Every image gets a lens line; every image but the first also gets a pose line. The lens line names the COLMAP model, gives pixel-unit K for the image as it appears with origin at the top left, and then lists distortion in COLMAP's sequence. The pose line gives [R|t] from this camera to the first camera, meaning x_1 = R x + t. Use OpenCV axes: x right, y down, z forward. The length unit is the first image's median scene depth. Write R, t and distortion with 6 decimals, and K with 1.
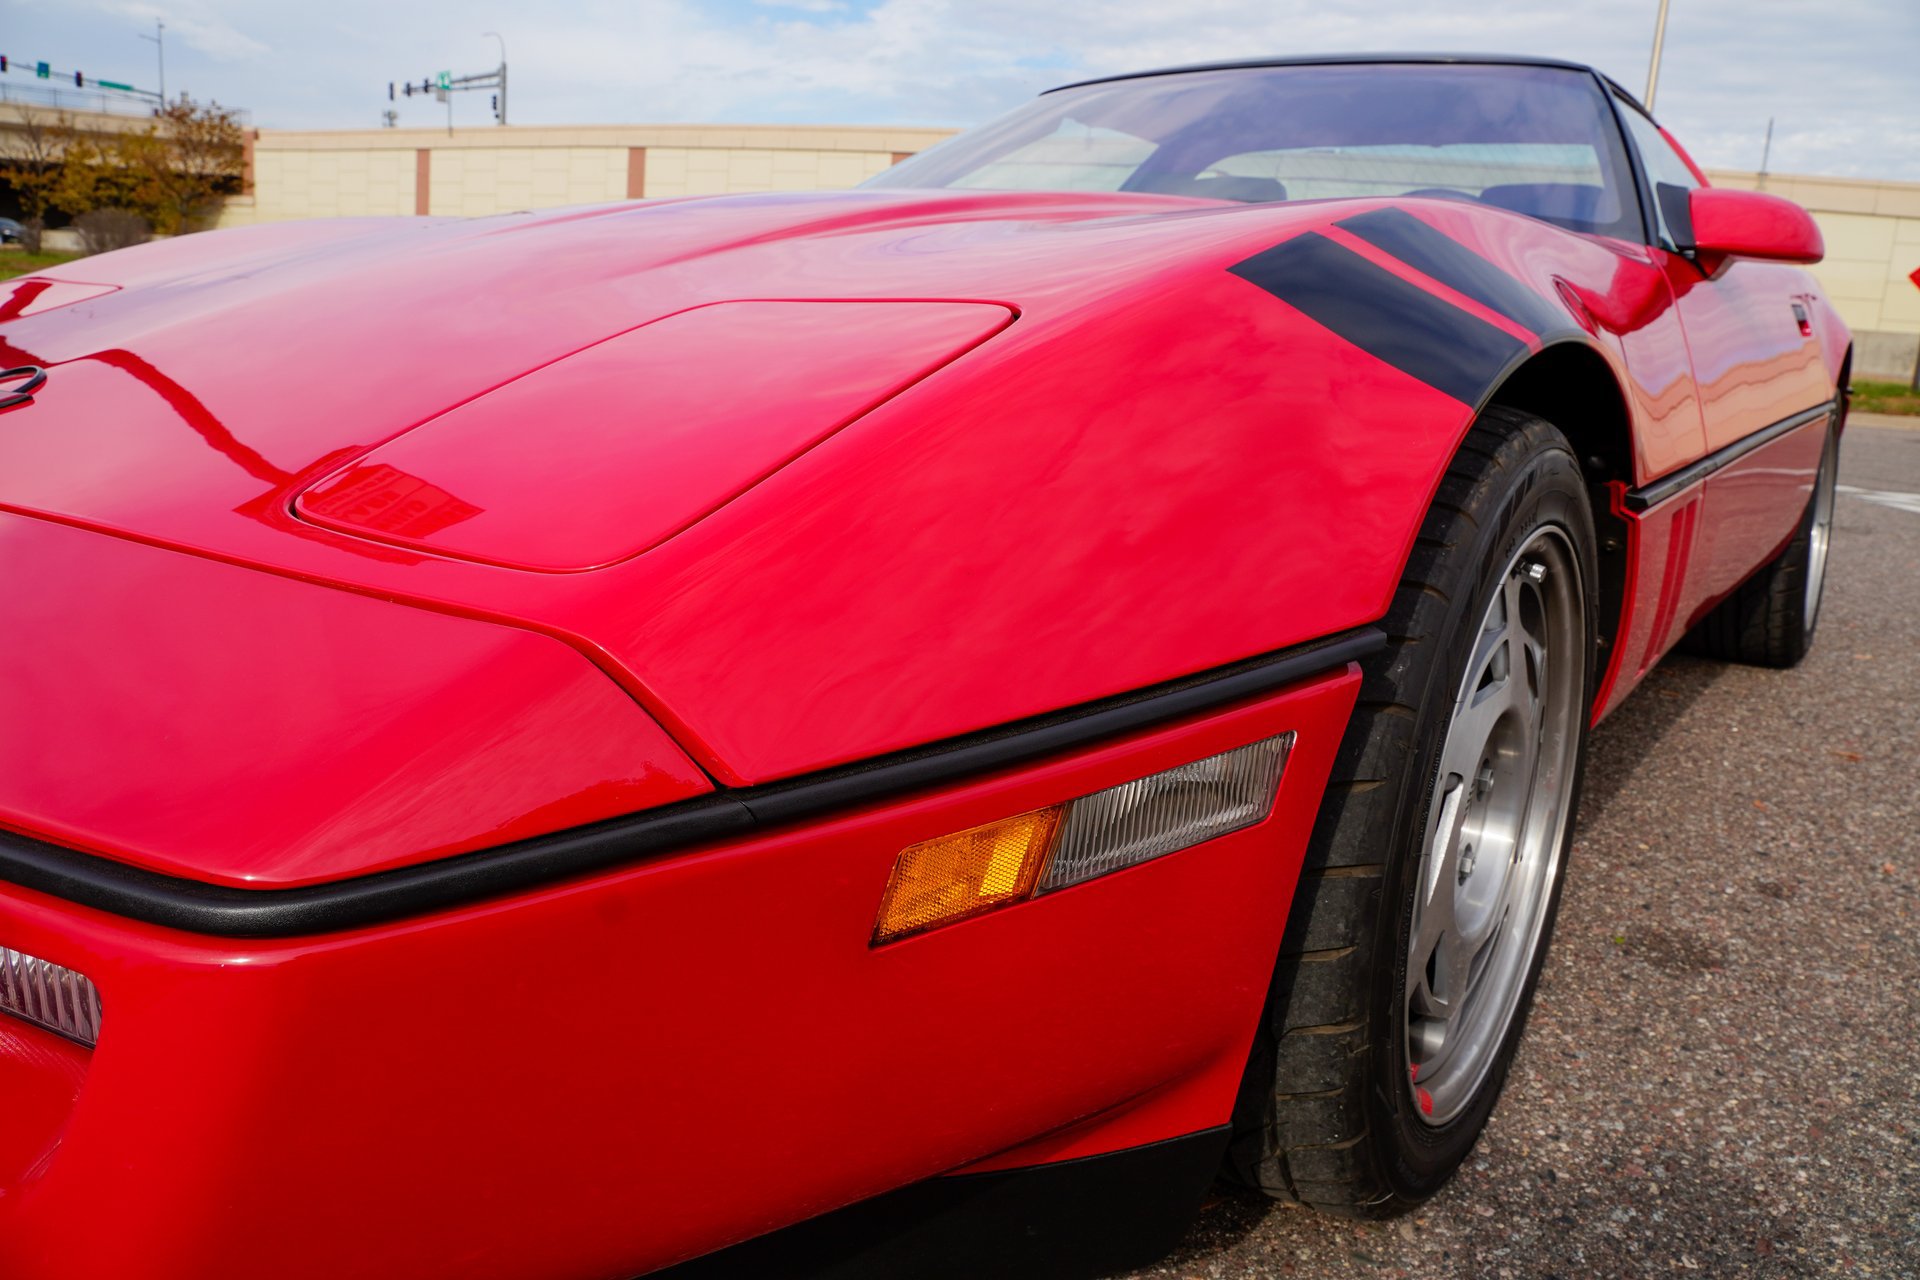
lens RADIAL K [[1479.4, 0, 988.5], [0, 1479.4, 616.0], [0, 0, 1]] dist [-0.106705, 0.081197]
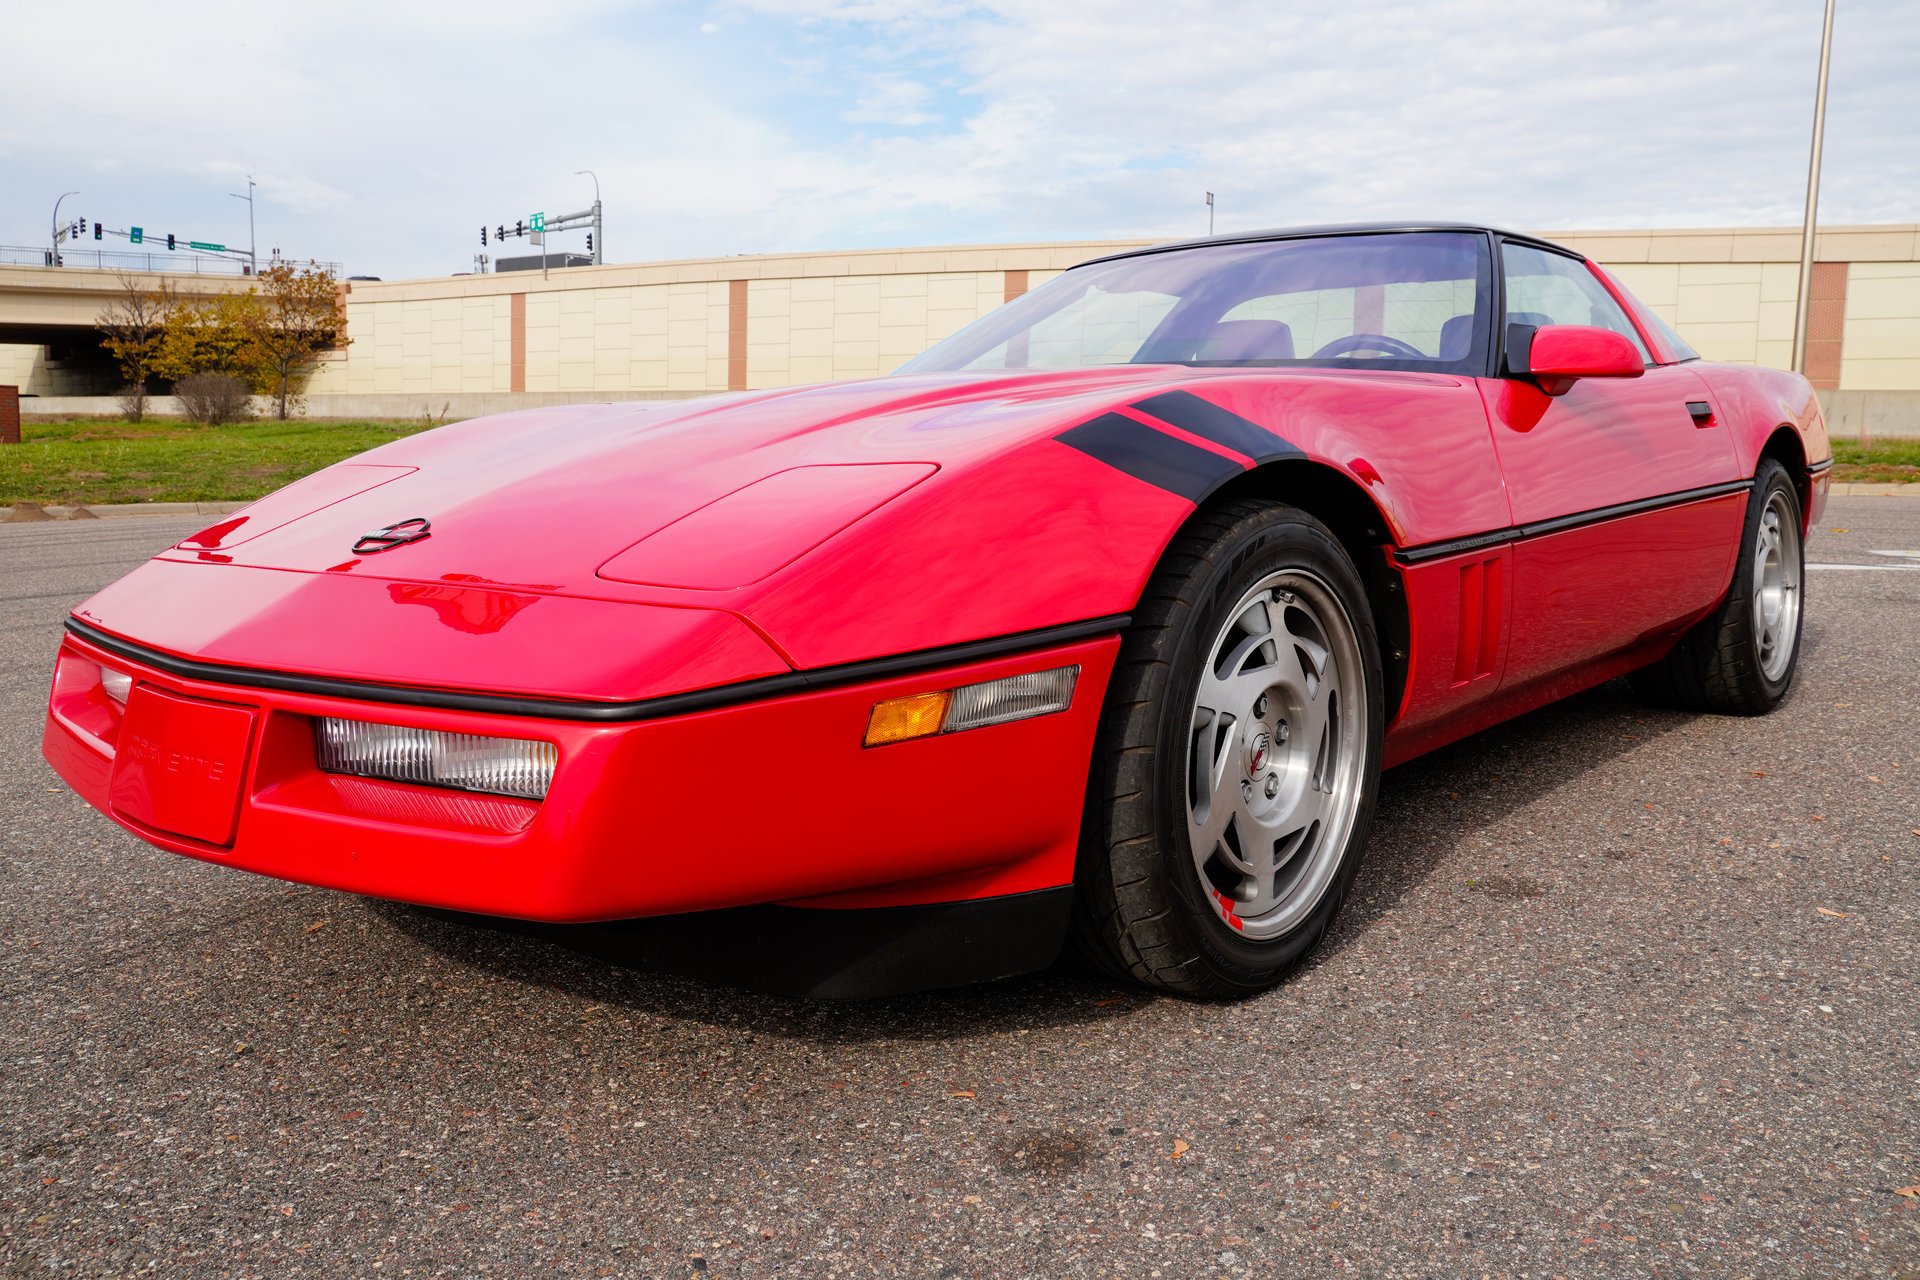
lens RADIAL K [[1611.8, 0, 965.9], [0, 1611.8, 628.5], [0, 0, 1]] dist [-0.037253, 0.056688]
pose [[0.994030, -0.045873, -0.098997, 0.277409], [0.037546, 0.995725, -0.084397, 0.211762], [0.102445, 0.080176, 0.991502, -1.223779]]
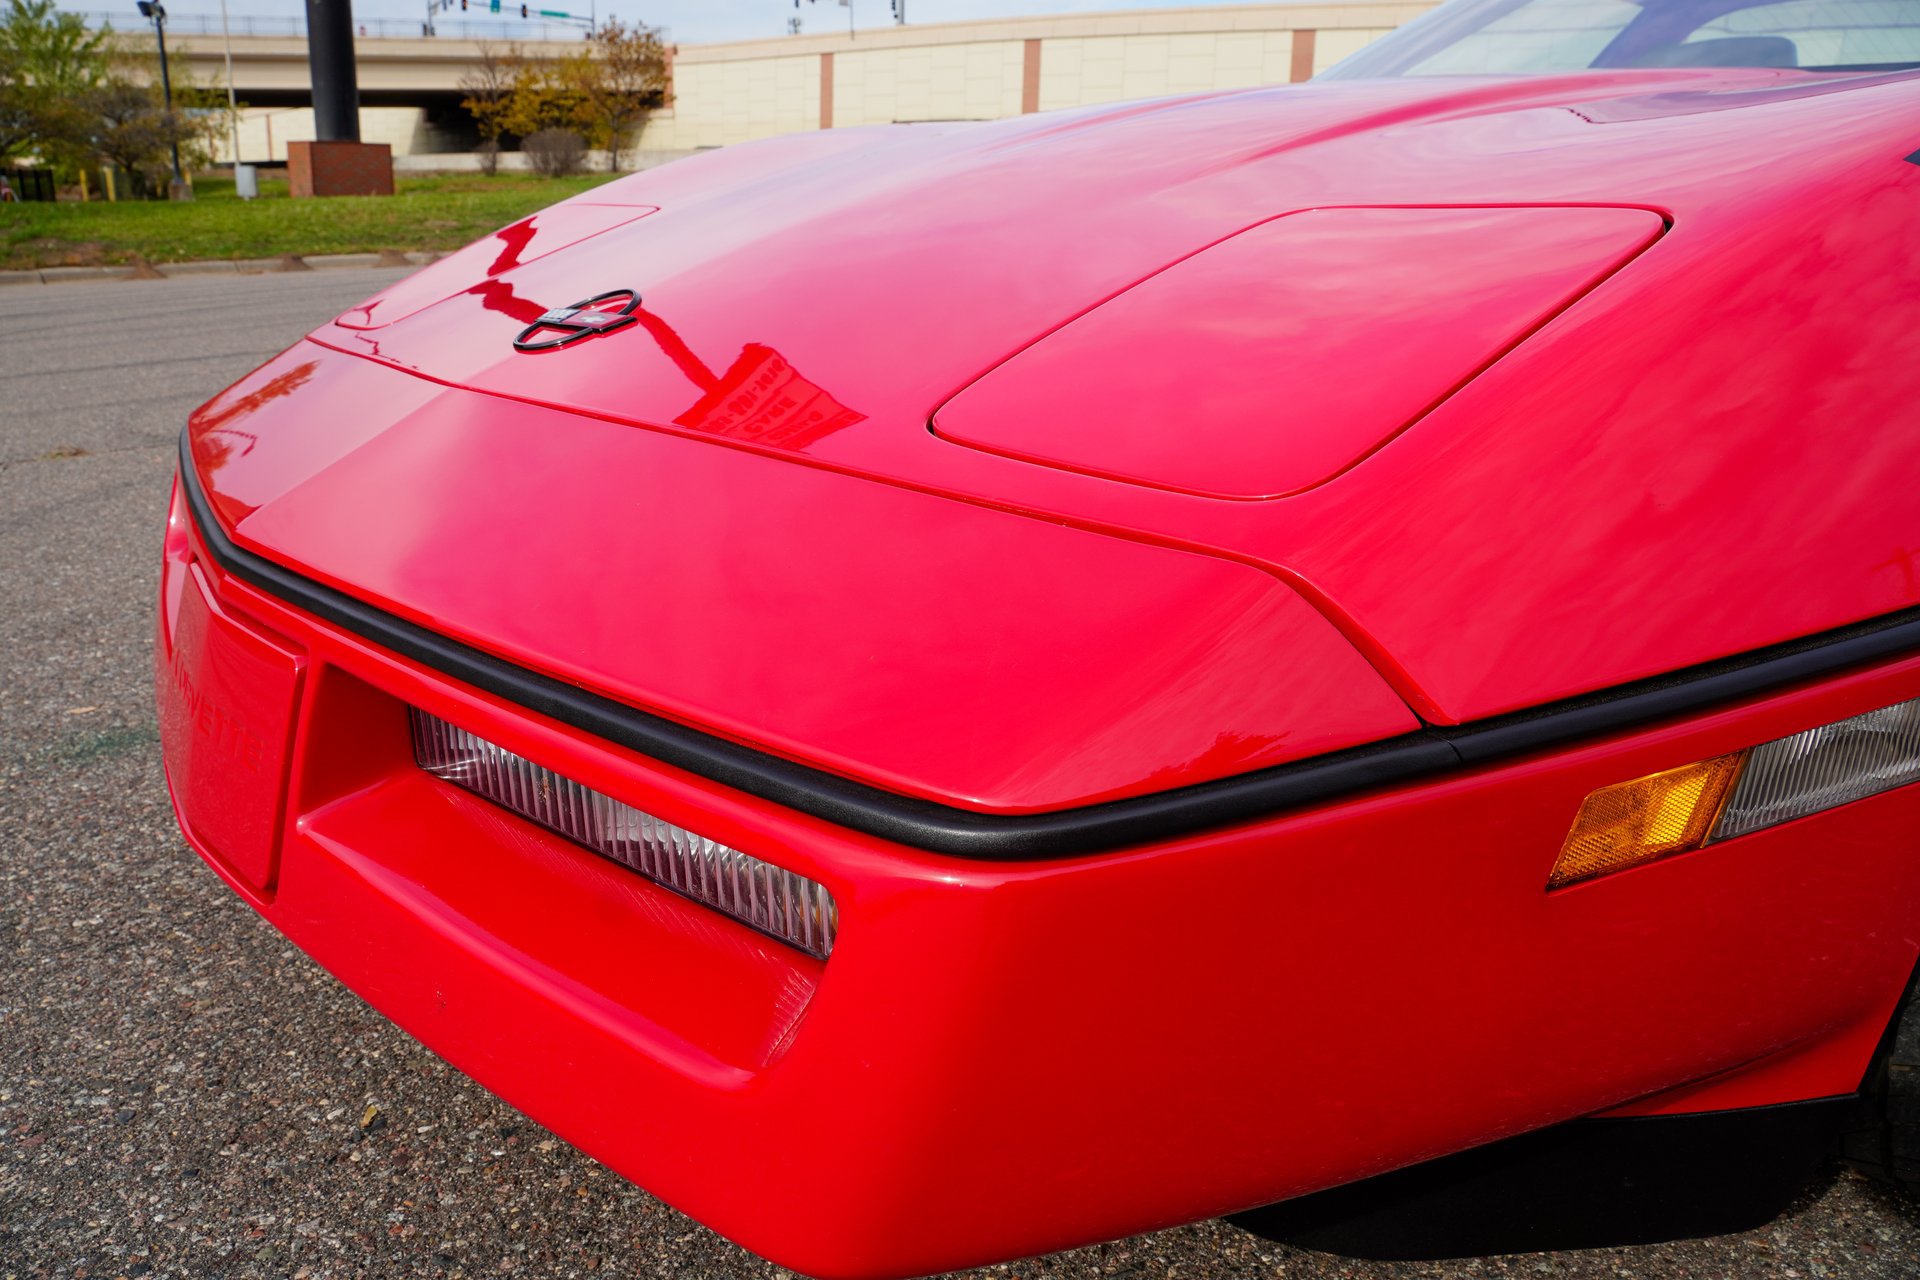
lens RADIAL K [[1479.4, 0, 955.4], [0, 1479.4, 624.9], [0, 0, 1]] dist [-0.106705, 0.081197]
pose [[0.960824, 0.032371, -0.275262, -0.161147], [-0.010750, 0.996761, 0.079697, -0.017620], [0.276950, -0.073616, 0.958060, -0.009292]]
